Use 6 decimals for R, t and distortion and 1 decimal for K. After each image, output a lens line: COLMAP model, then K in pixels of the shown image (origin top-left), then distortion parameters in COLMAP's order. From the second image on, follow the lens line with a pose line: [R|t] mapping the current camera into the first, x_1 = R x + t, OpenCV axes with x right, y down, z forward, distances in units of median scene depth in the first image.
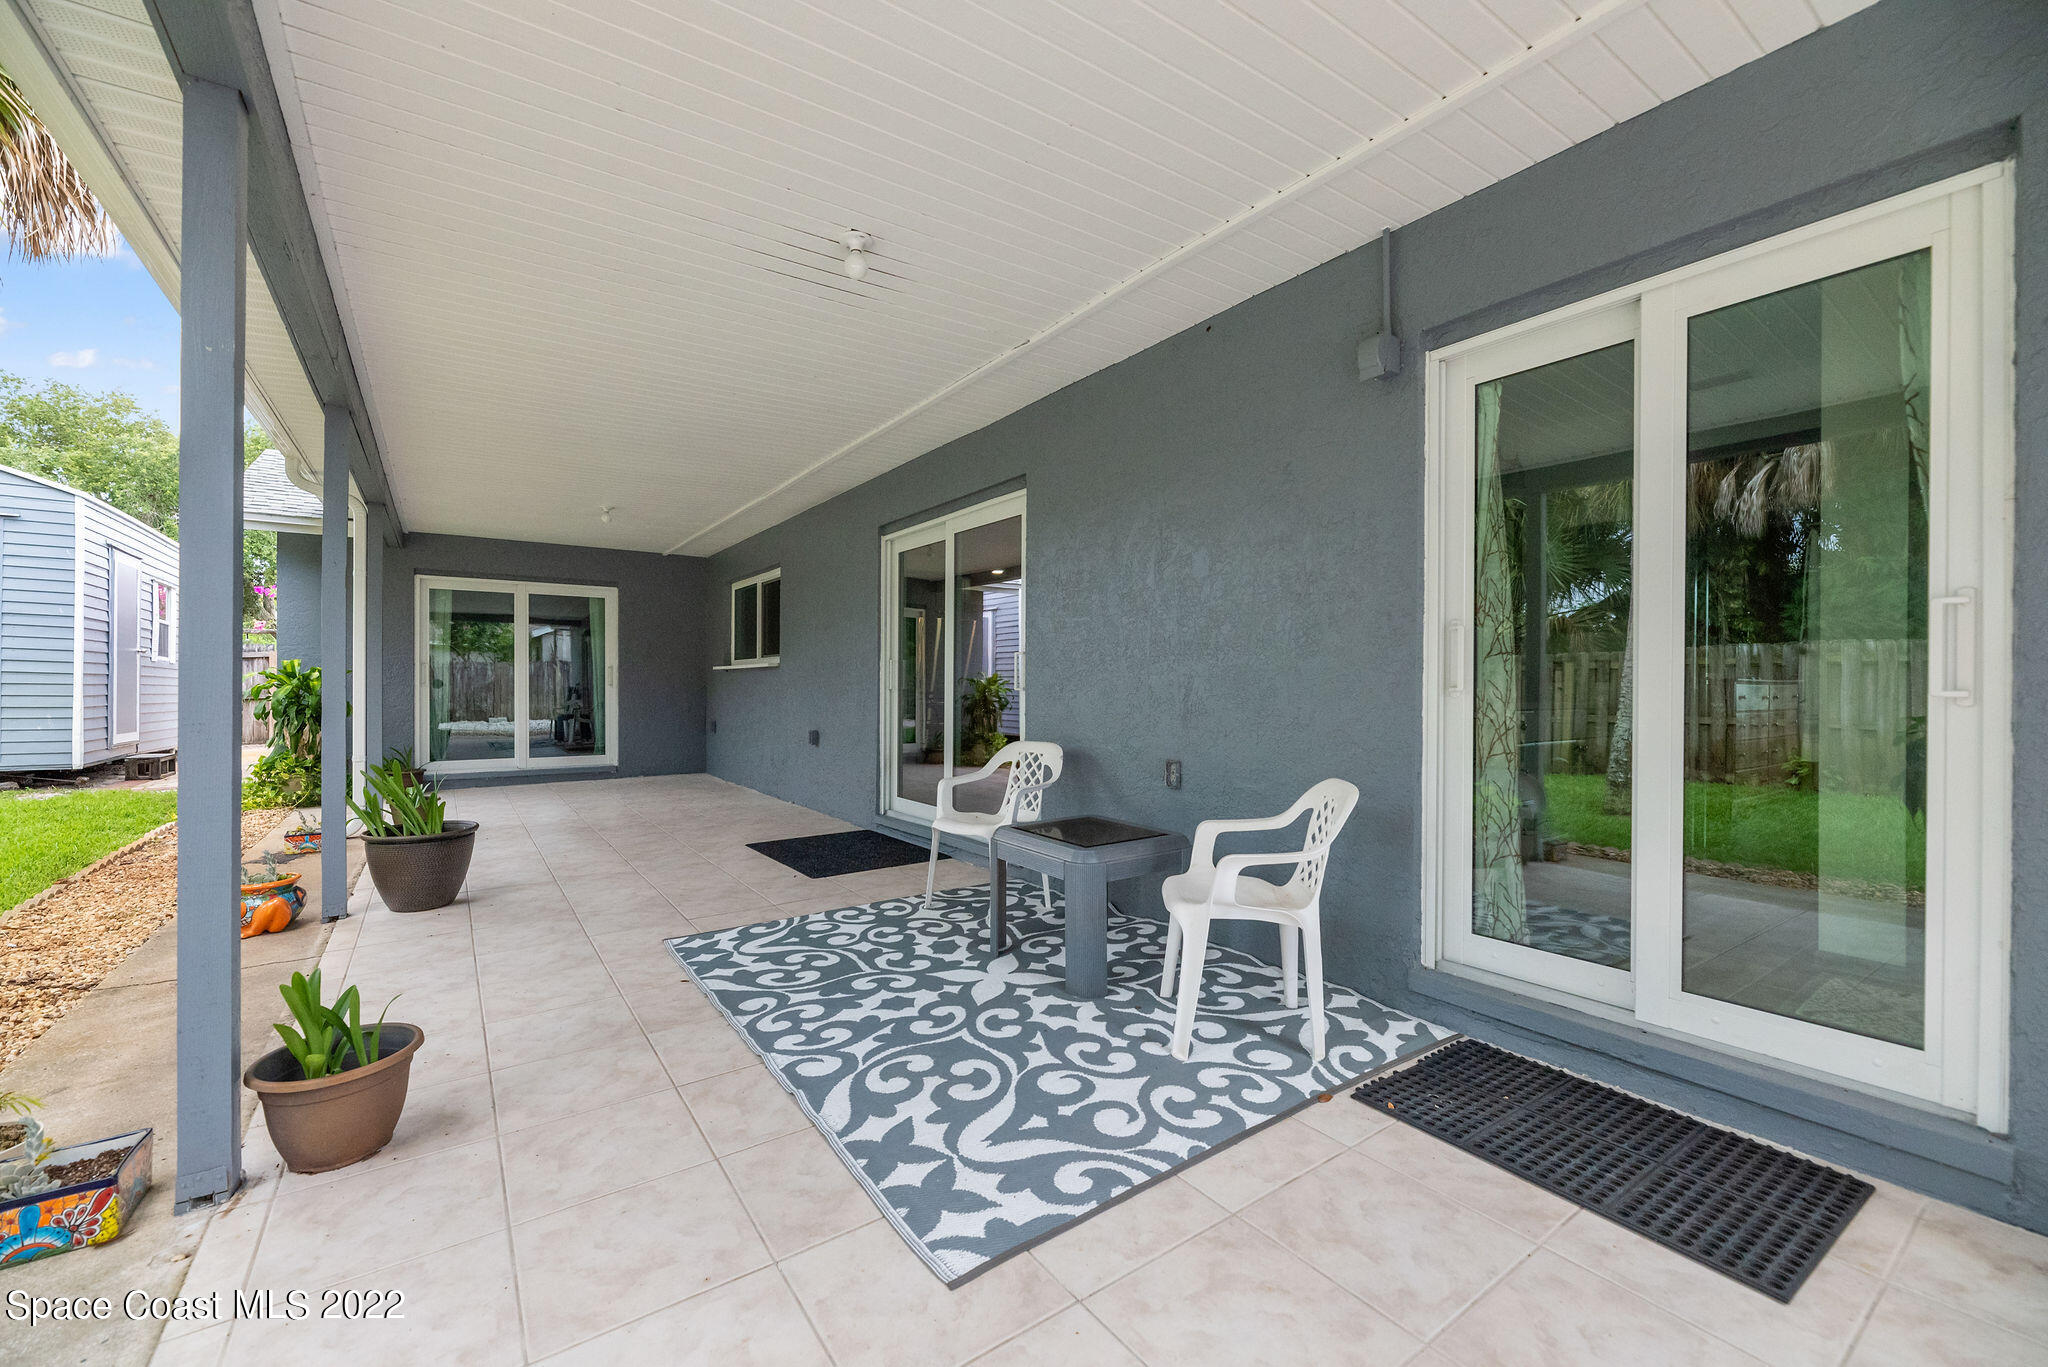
lens RADIAL K [[831.2, 0, 1022.3], [0, 831.2, 693.6], [0, 0, 1]] dist [-0.002877, 0.000164]
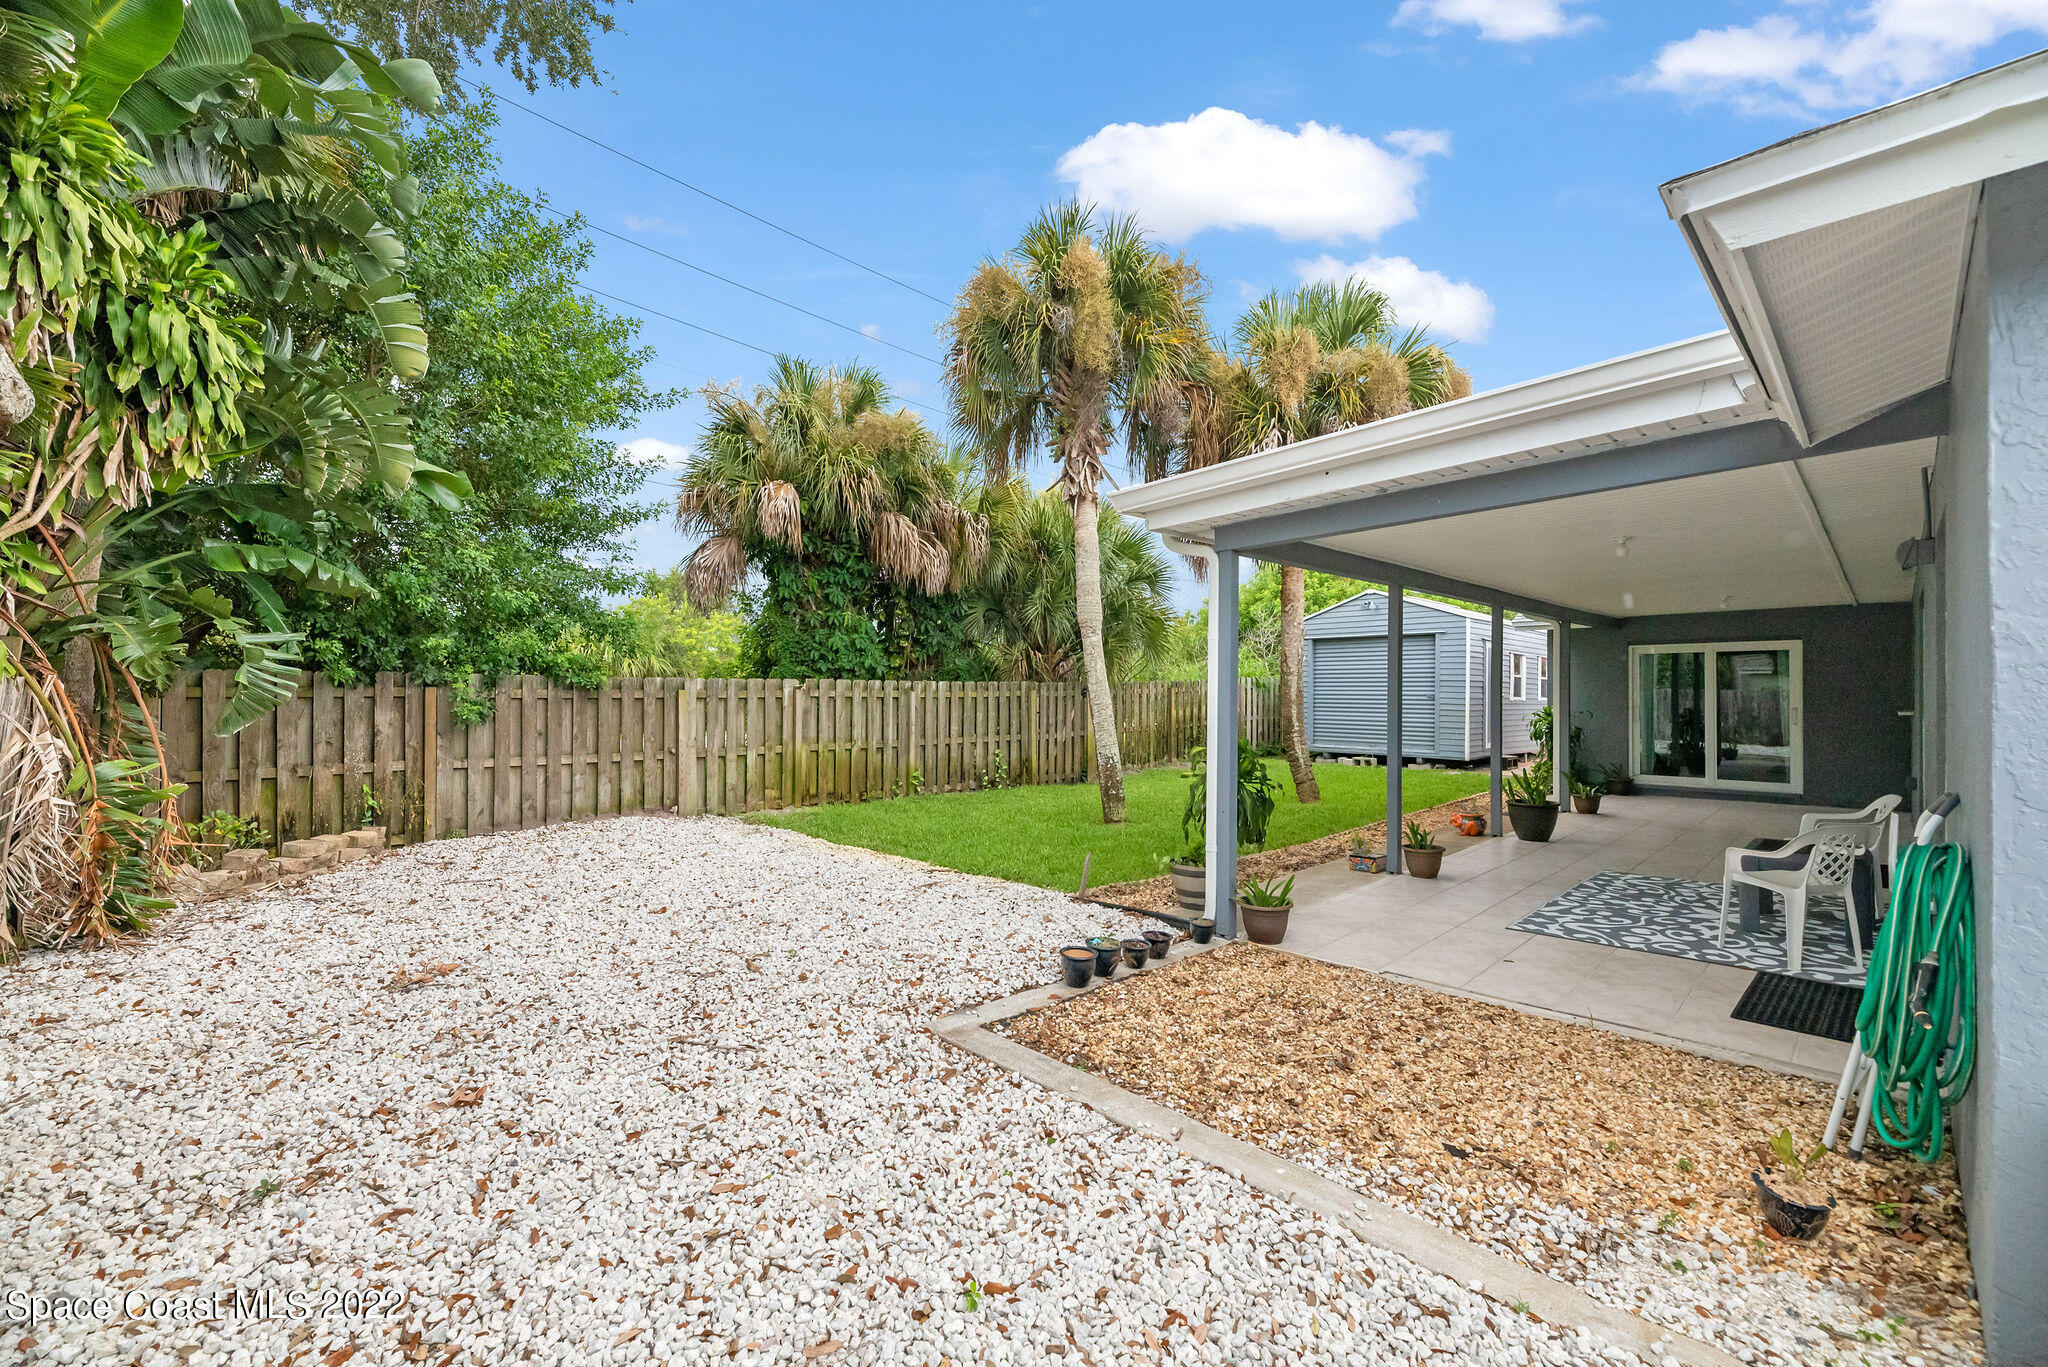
lens RADIAL K [[831.2, 0, 1022.3], [0, 831.2, 693.6], [0, 0, 1]] dist [-0.002877, 0.000164]
pose [[0.151991, -0.002070, -0.988380, 0.589348], [-0.010340, 0.999940, -0.003684, -0.044918], [0.988328, 0.010780, 0.151961, -0.298550]]
